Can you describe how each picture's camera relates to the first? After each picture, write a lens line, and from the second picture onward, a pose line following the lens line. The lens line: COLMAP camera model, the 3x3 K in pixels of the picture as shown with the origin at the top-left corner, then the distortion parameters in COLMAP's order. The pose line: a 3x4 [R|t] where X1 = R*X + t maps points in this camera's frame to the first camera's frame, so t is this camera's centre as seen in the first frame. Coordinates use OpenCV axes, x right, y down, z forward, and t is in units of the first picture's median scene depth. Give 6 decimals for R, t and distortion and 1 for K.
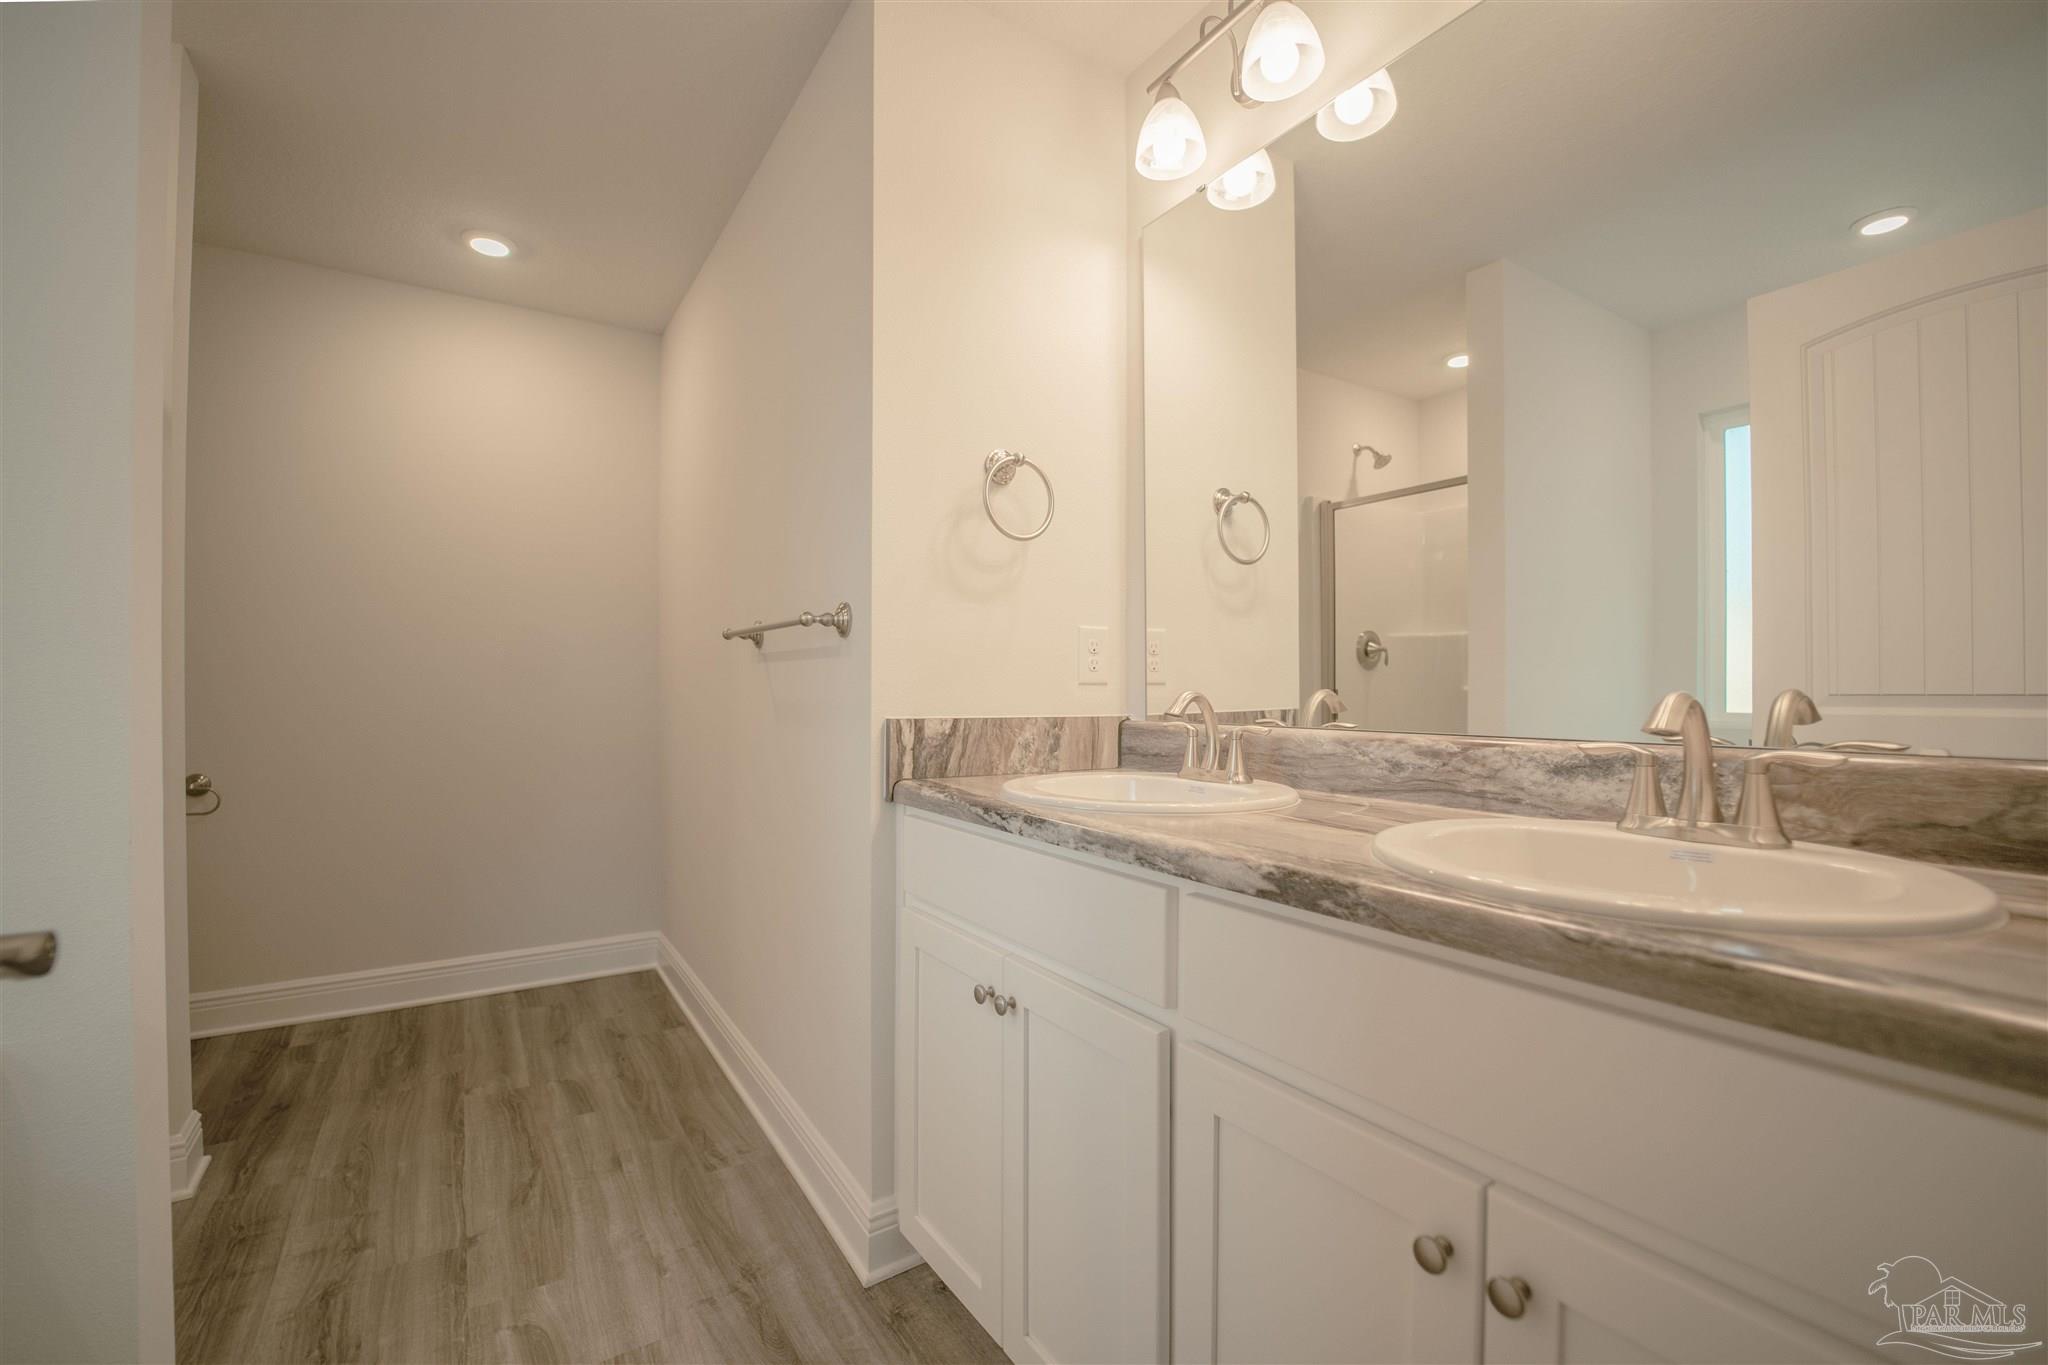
lens RADIAL K [[848.4, 0, 1021.5], [0, 848.4, 708.6], [0, 0, 1]] dist [-0.001576, -0.000161]
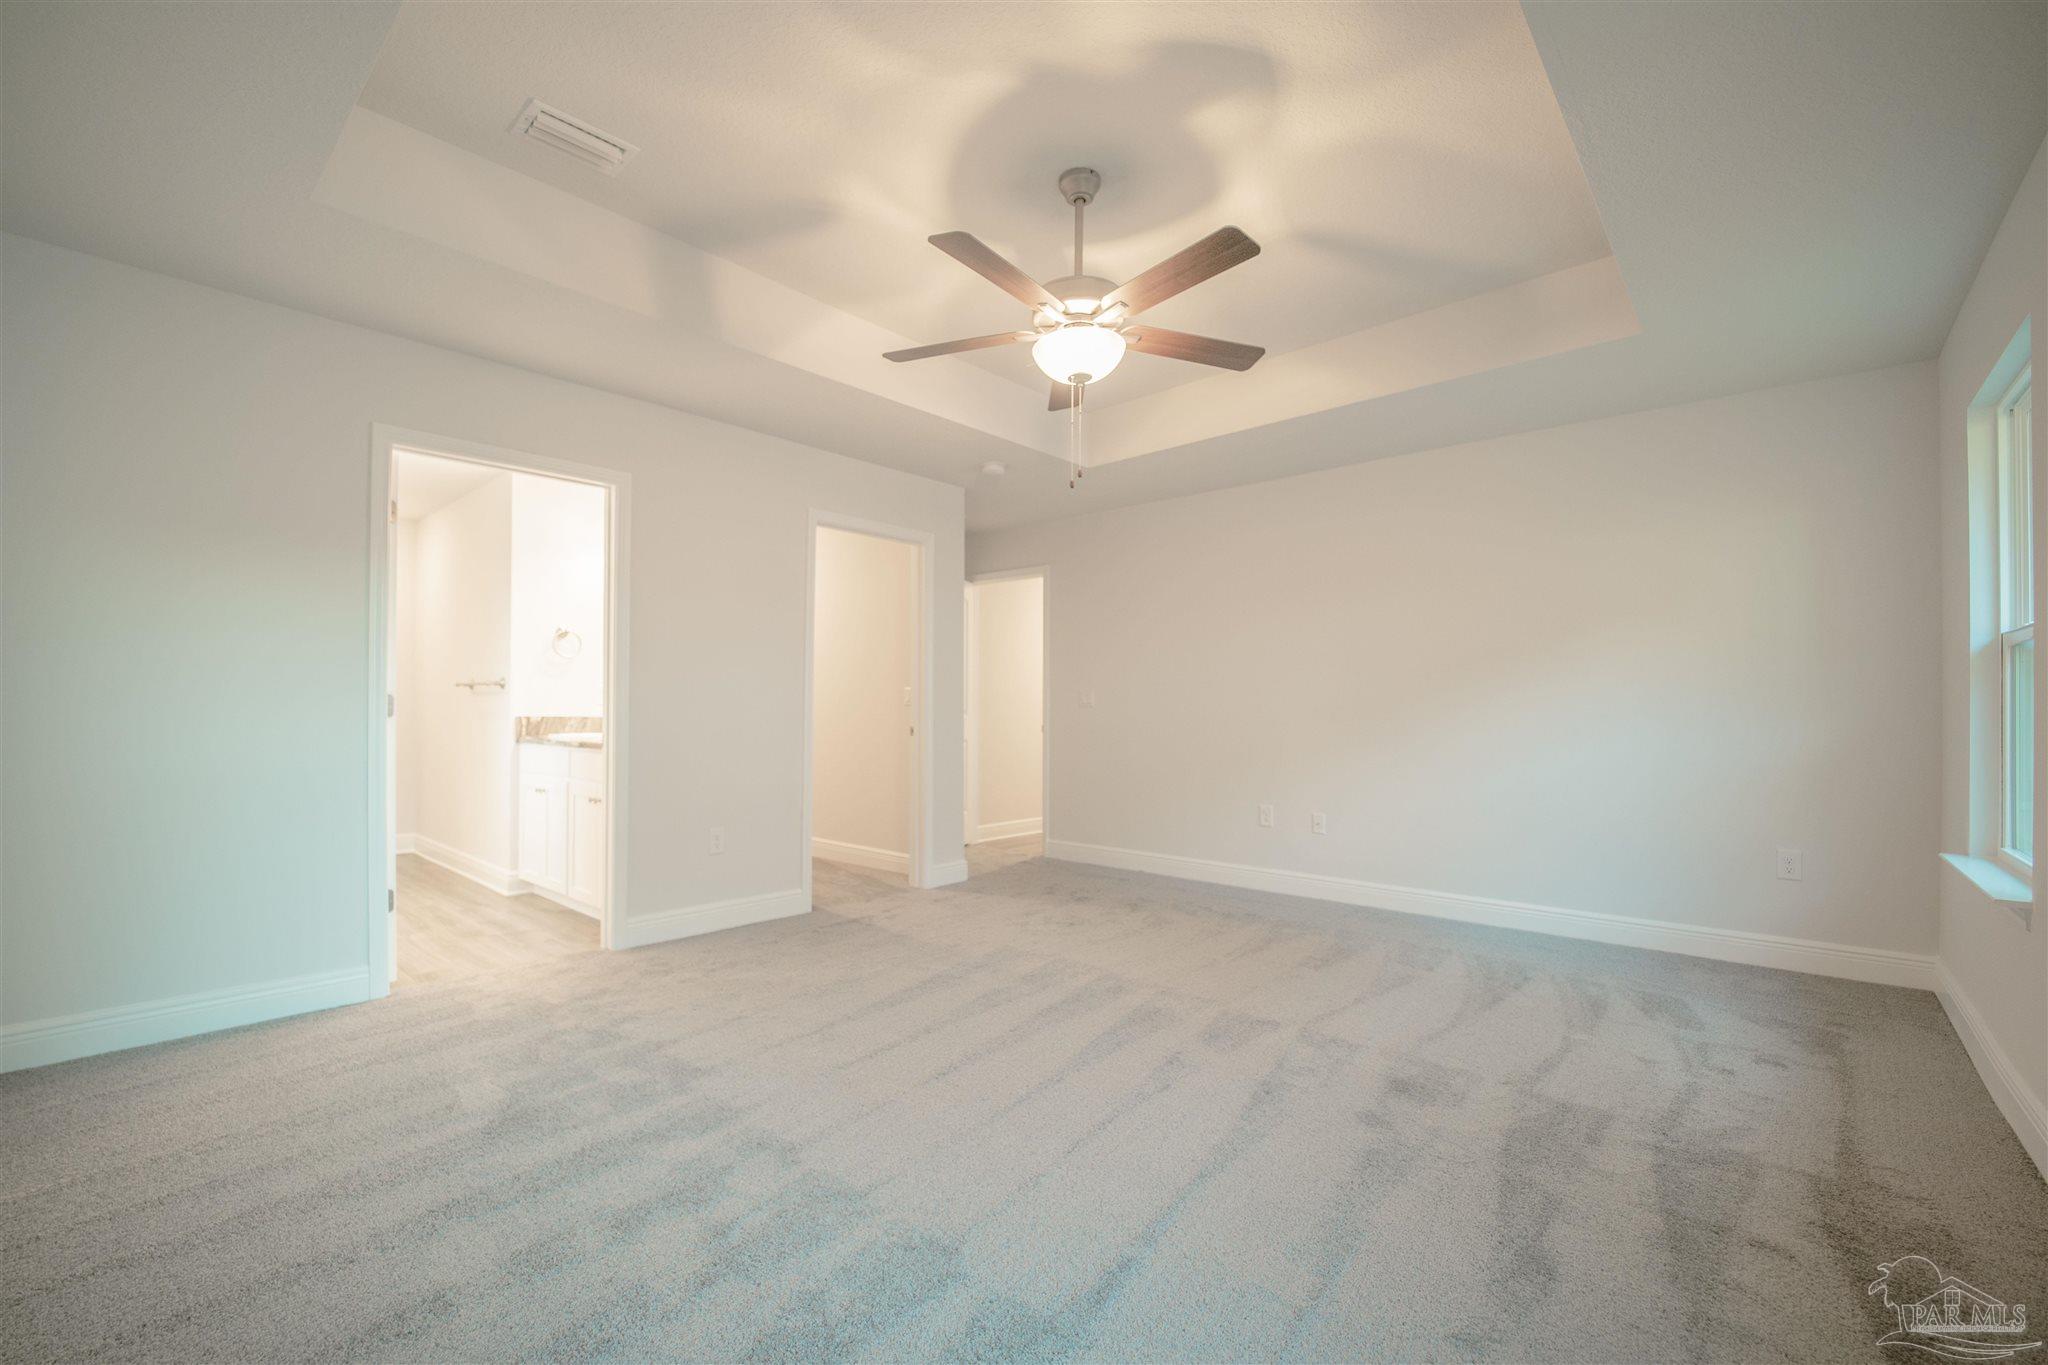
lens RADIAL K [[848.4, 0, 1021.5], [0, 848.4, 708.6], [0, 0, 1]] dist [-0.001576, -0.000161]
pose [[0.966835, -0.001340, 0.255399, 1.151410], [0.004737, 0.999908, -0.012689, 0.045634], [-0.255359, 0.013478, 0.966752, -3.409049]]
